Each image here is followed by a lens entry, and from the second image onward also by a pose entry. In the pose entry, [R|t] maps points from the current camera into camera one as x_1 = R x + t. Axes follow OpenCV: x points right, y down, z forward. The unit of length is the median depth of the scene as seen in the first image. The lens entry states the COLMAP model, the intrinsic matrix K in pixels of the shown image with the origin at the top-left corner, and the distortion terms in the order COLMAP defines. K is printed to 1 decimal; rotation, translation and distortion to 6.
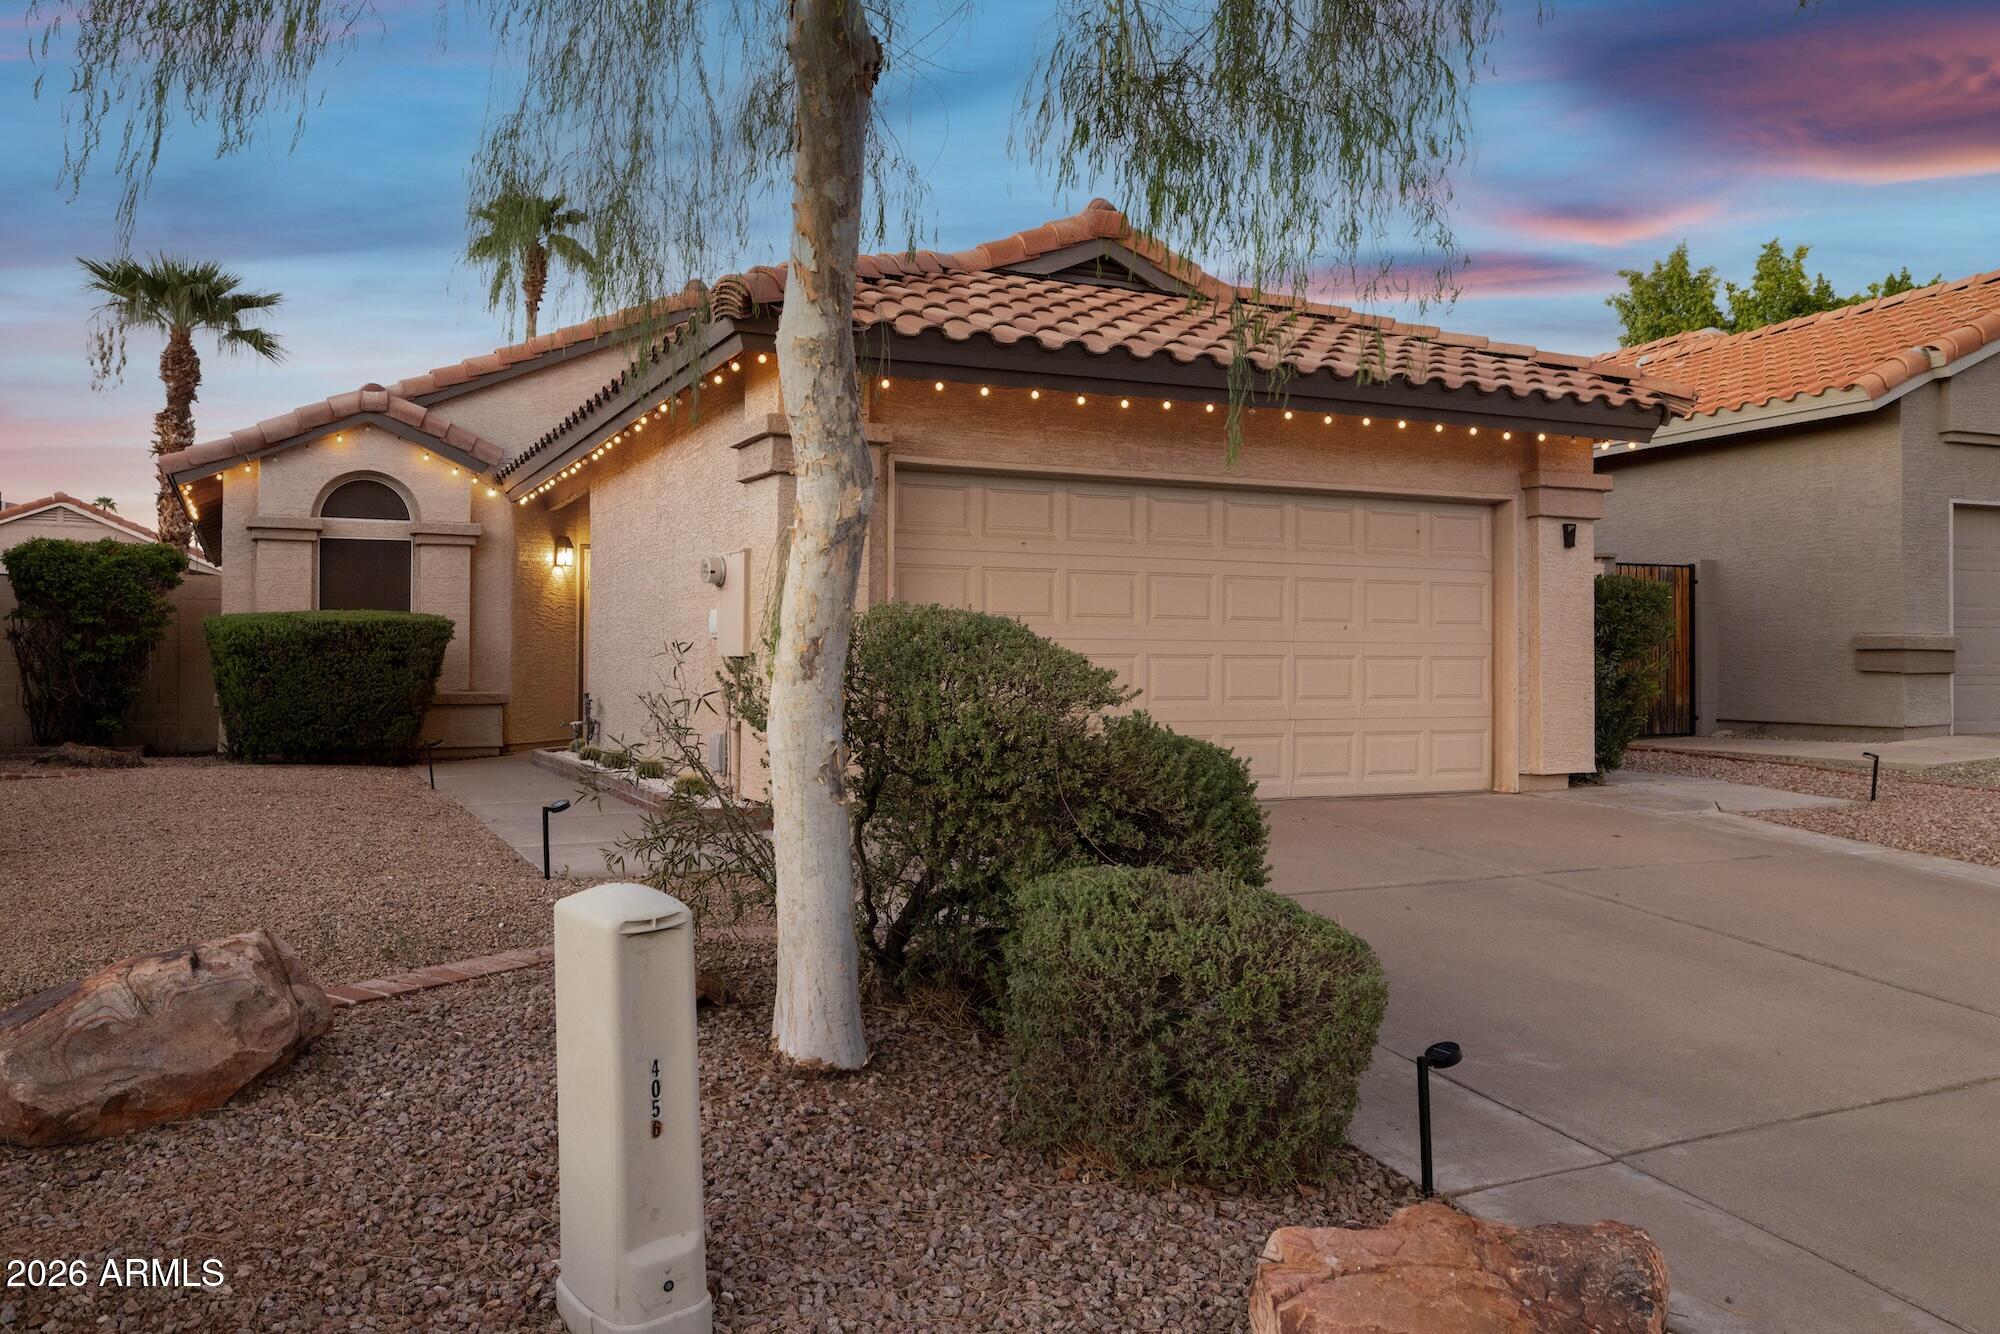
lens RADIAL K [[1516.3, 0, 996.7], [0, 1516.3, 655.2], [0, 0, 1]] dist [-0.005850, 0.003453]
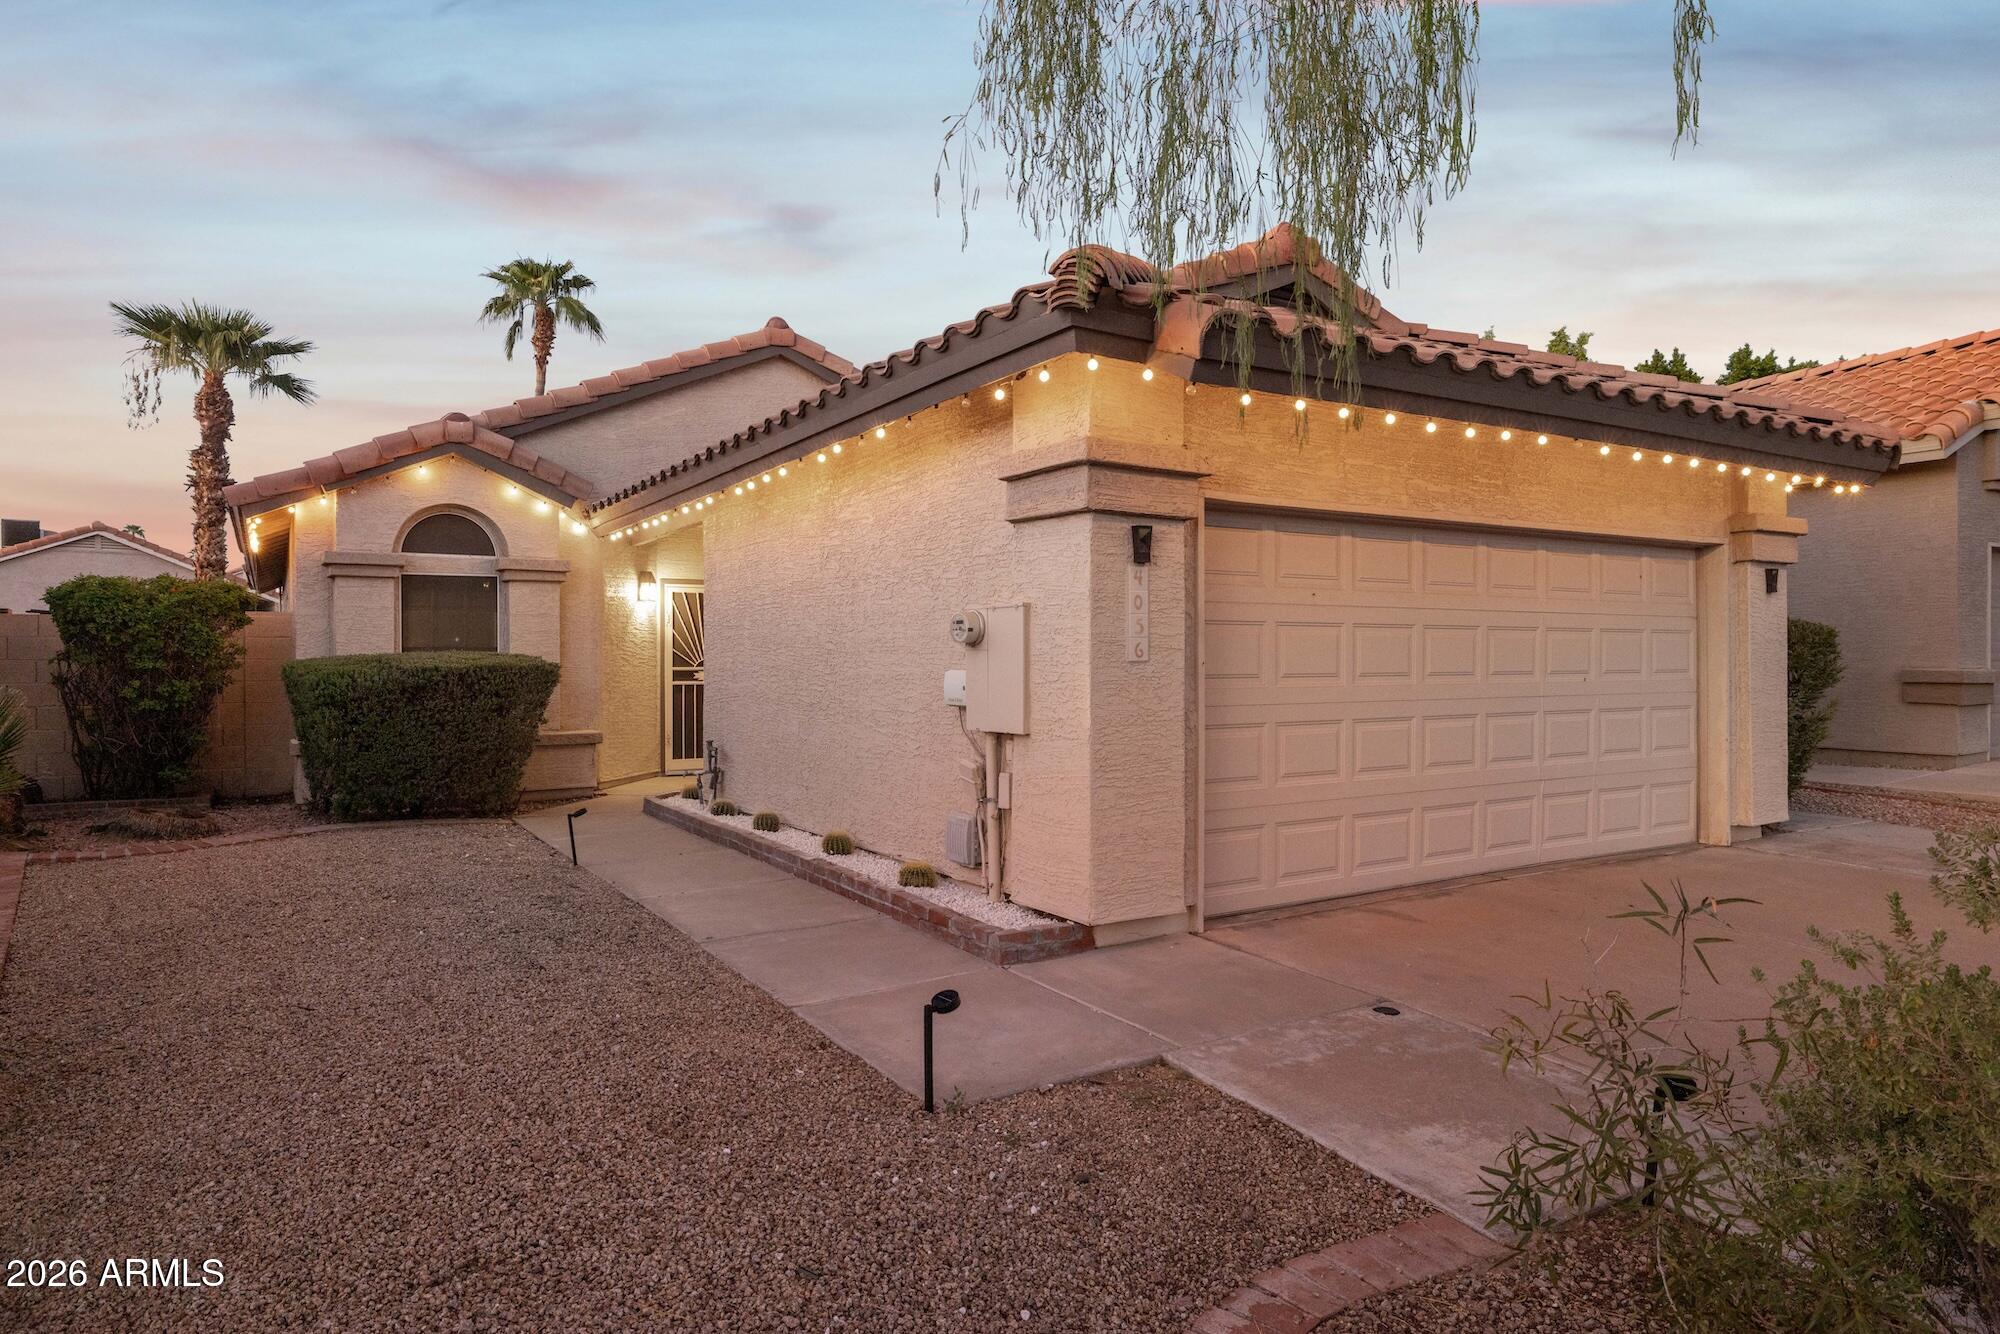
lens RADIAL K [[1178.8, 0, 997.2], [0, 1178.8, 673.9], [0, 0, 1]] dist [-0.001517, 0.000176]
pose [[0.994998, -0.006208, 0.099703, -0.156732], [0.004427, 0.999827, 0.018070, -0.027948], [-0.099798, -0.017539, 0.994853, 0.235104]]
